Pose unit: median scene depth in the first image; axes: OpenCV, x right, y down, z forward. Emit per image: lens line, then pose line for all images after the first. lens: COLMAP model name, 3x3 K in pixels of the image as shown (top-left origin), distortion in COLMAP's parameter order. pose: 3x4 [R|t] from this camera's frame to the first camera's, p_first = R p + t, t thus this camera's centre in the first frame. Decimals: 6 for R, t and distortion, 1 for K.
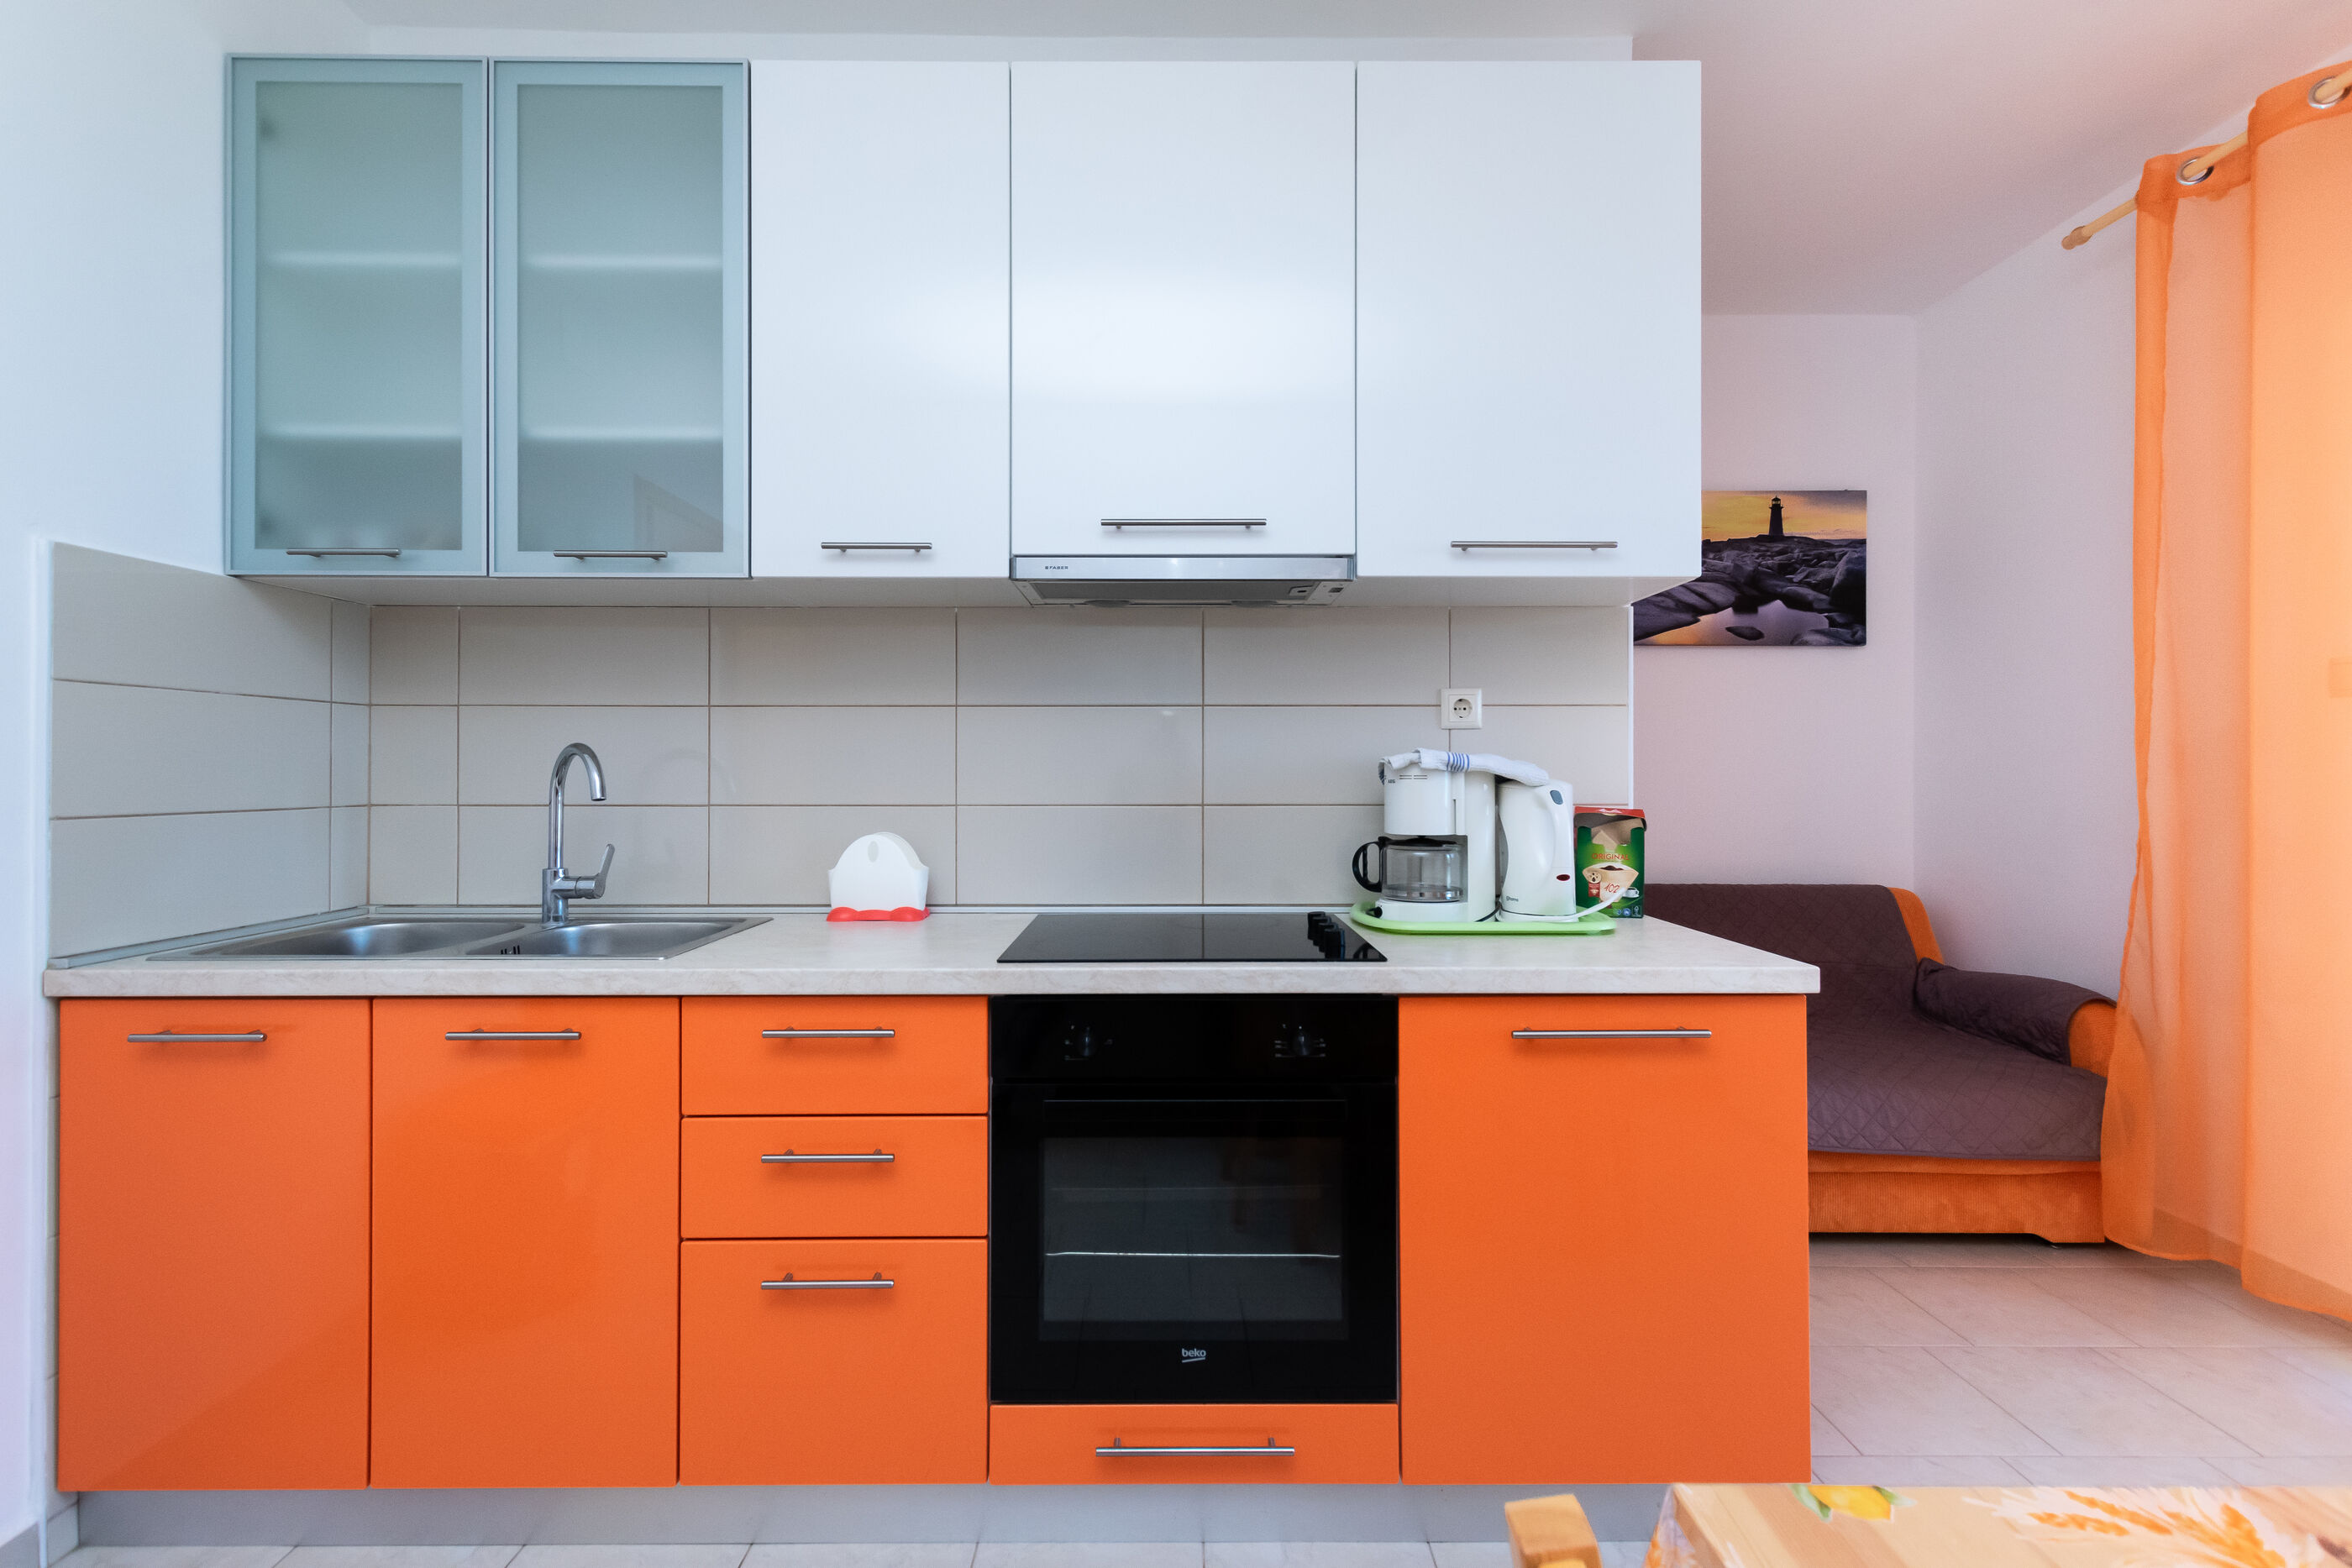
lens RADIAL K [[1044.5, 0, 1164.5], [0, 1044.5, 771.4], [0, 0, 1]] dist [0.005539, -0.003695]
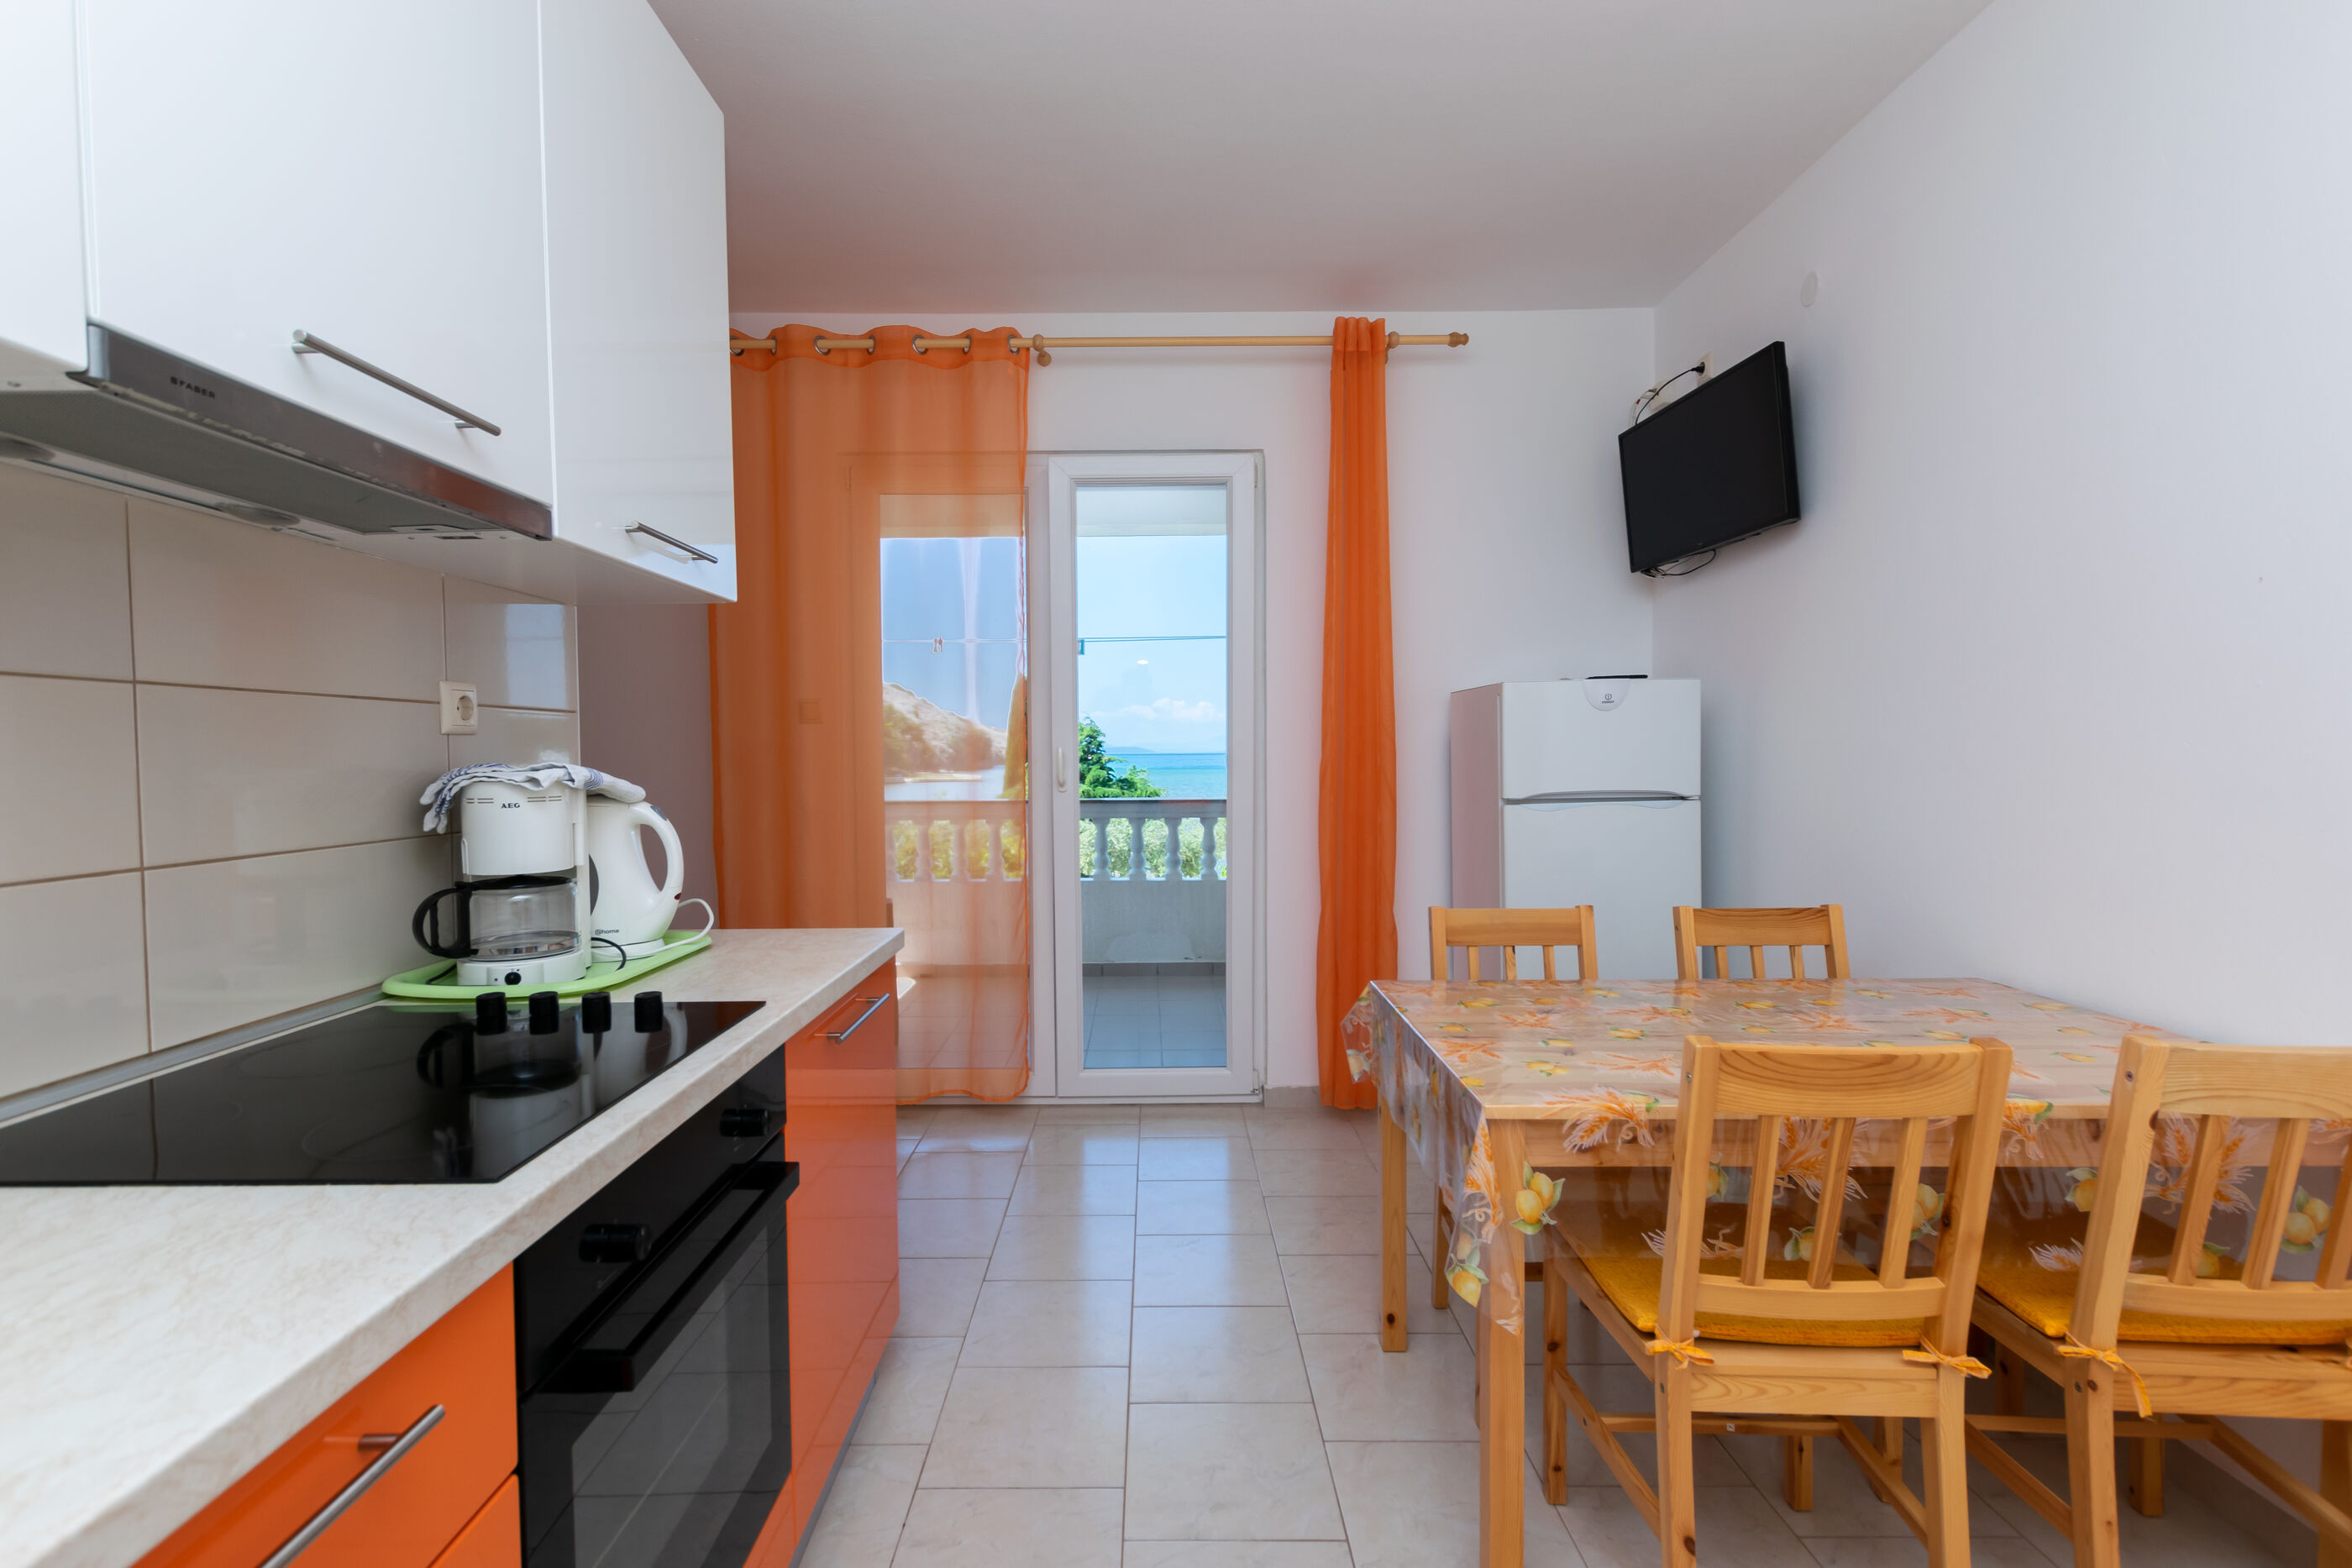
lens RADIAL K [[1044.5, 0, 1166.2], [0, 1044.5, 791.9], [0, 0, 1]] dist [0.005539, -0.003695]
pose [[-0.024895, -0.038047, 0.998966, -0.522064], [0.008308, 0.999233, 0.038265, -0.024848], [-0.999656, 0.009252, -0.024560, 0.531771]]
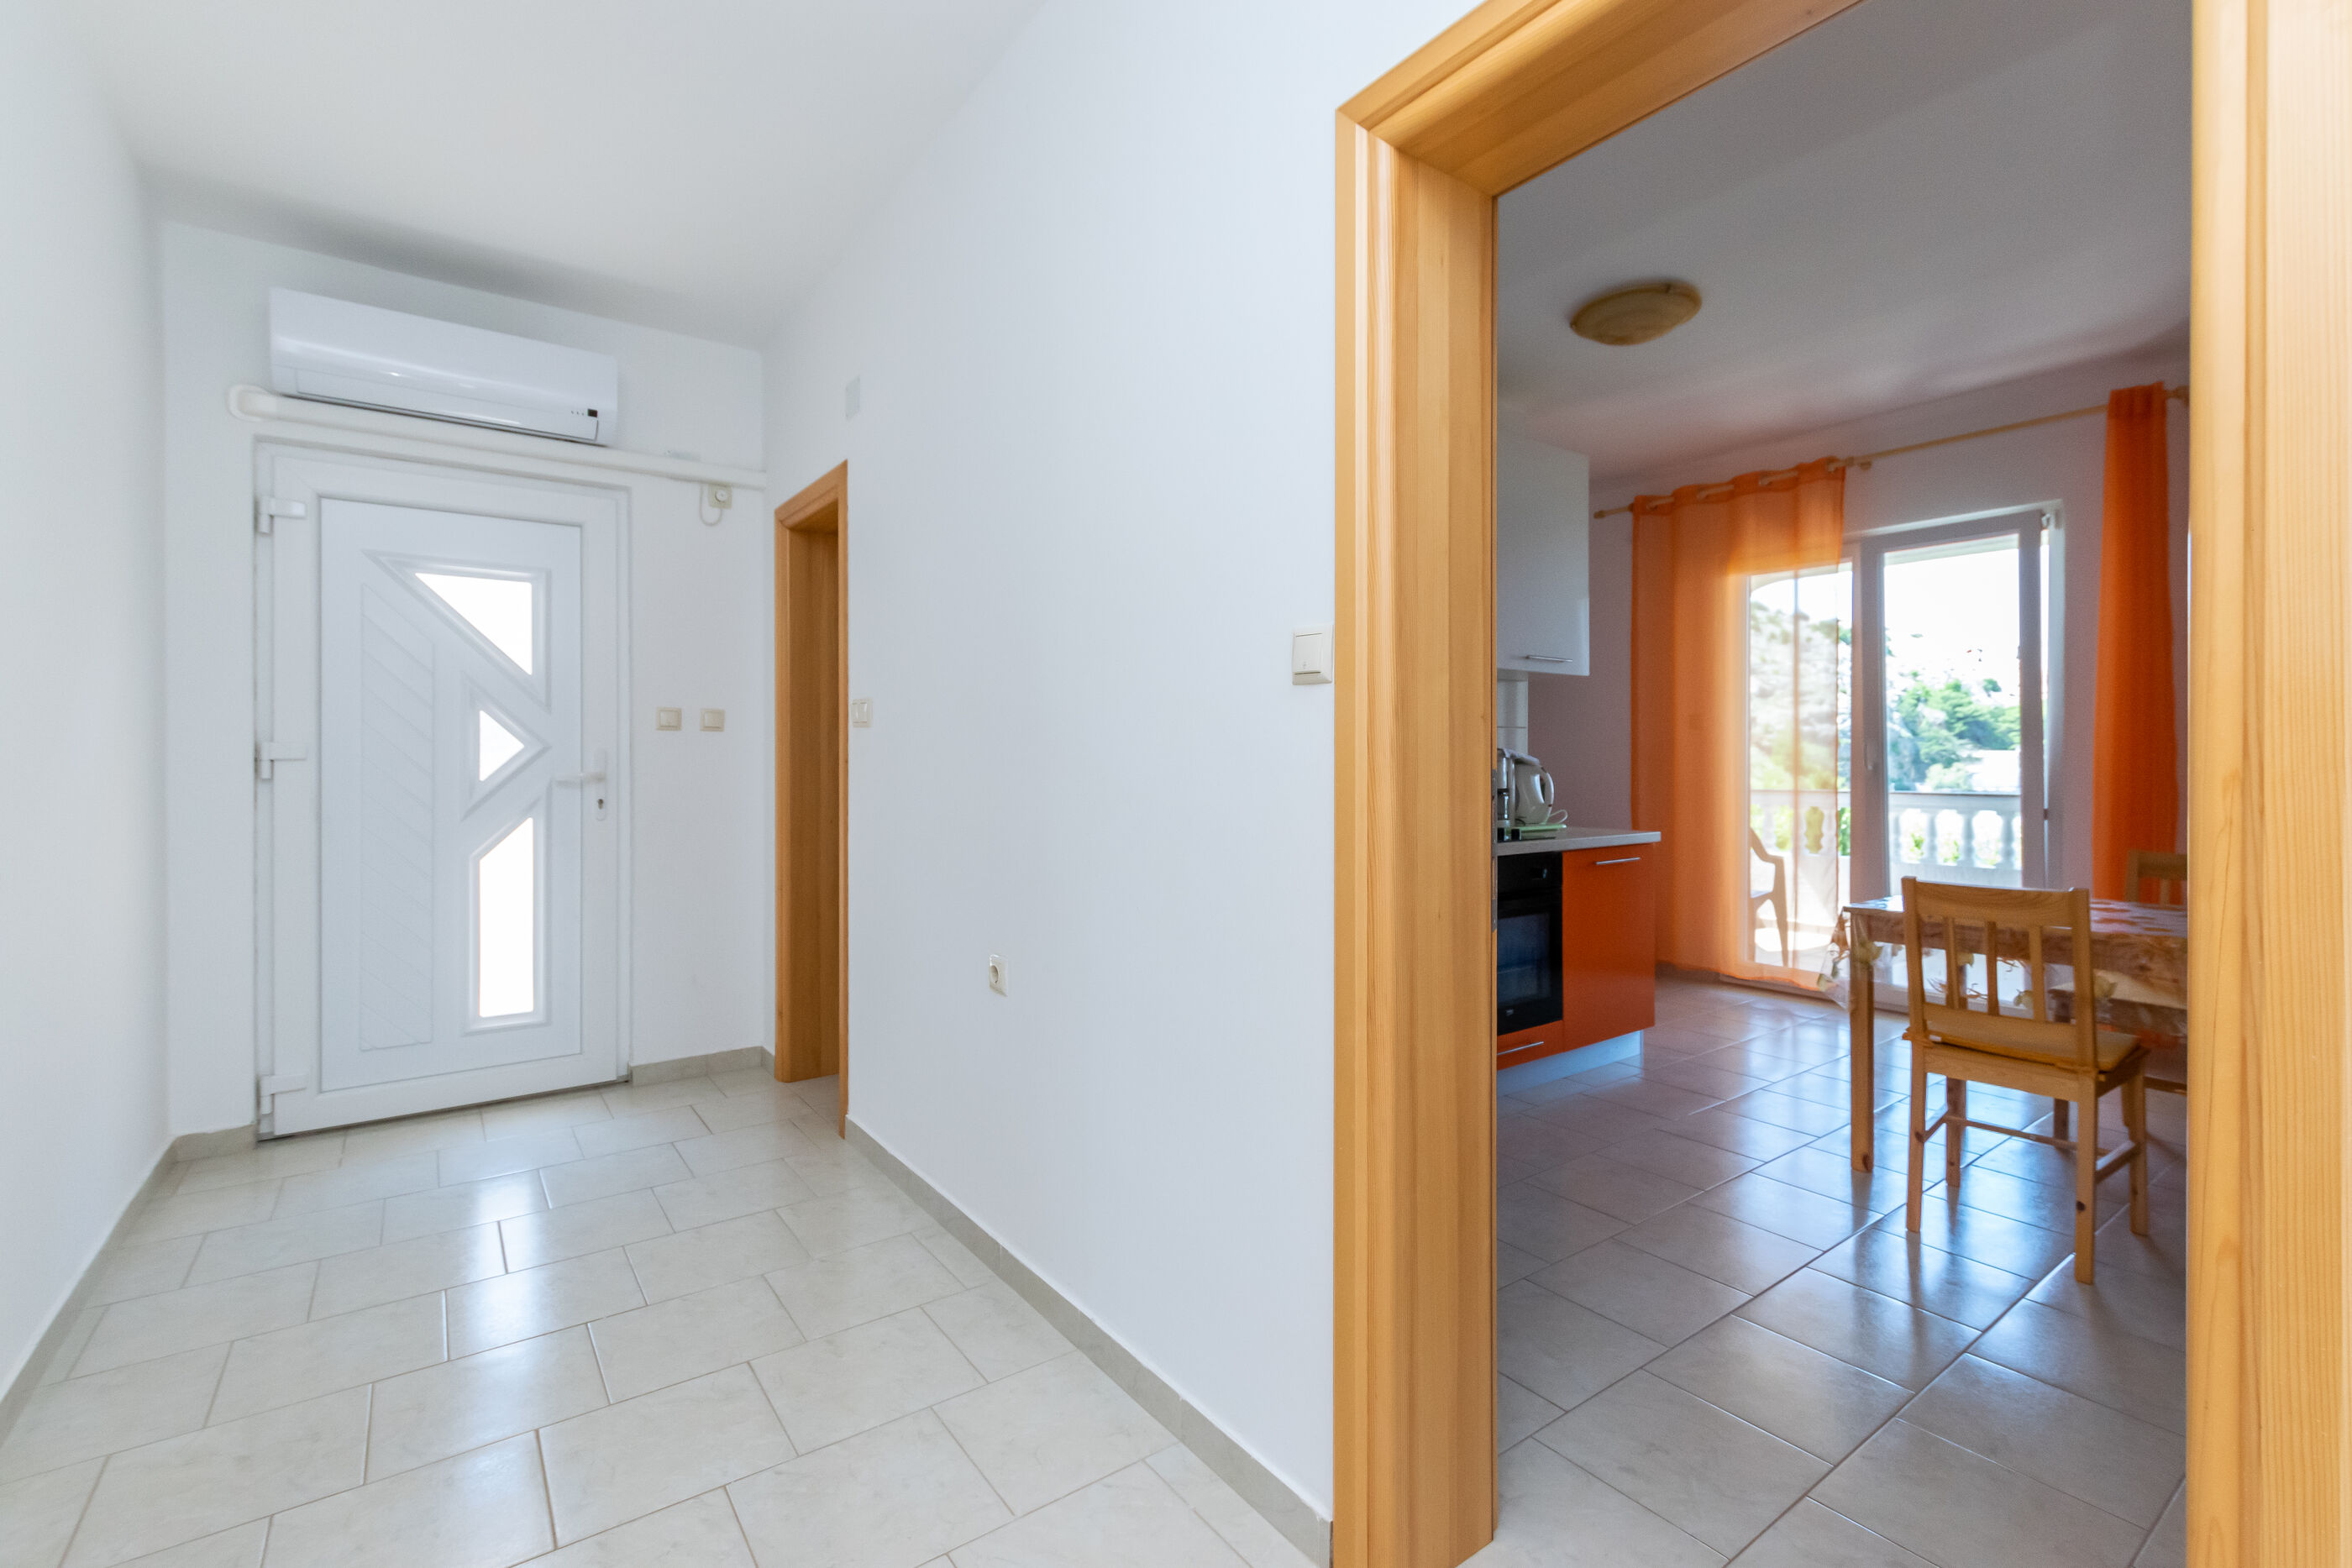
lens RADIAL K [[1044.5, 0, 1162.8], [0, 1044.5, 773.4], [0, 0, 1]] dist [0.005539, -0.003695]
pose [[0.815229, -0.007755, 0.579087, -1.478943], [0.001717, 0.999938, 0.010973, 0.004044], [-0.579136, -0.007951, 0.815192, -0.338491]]
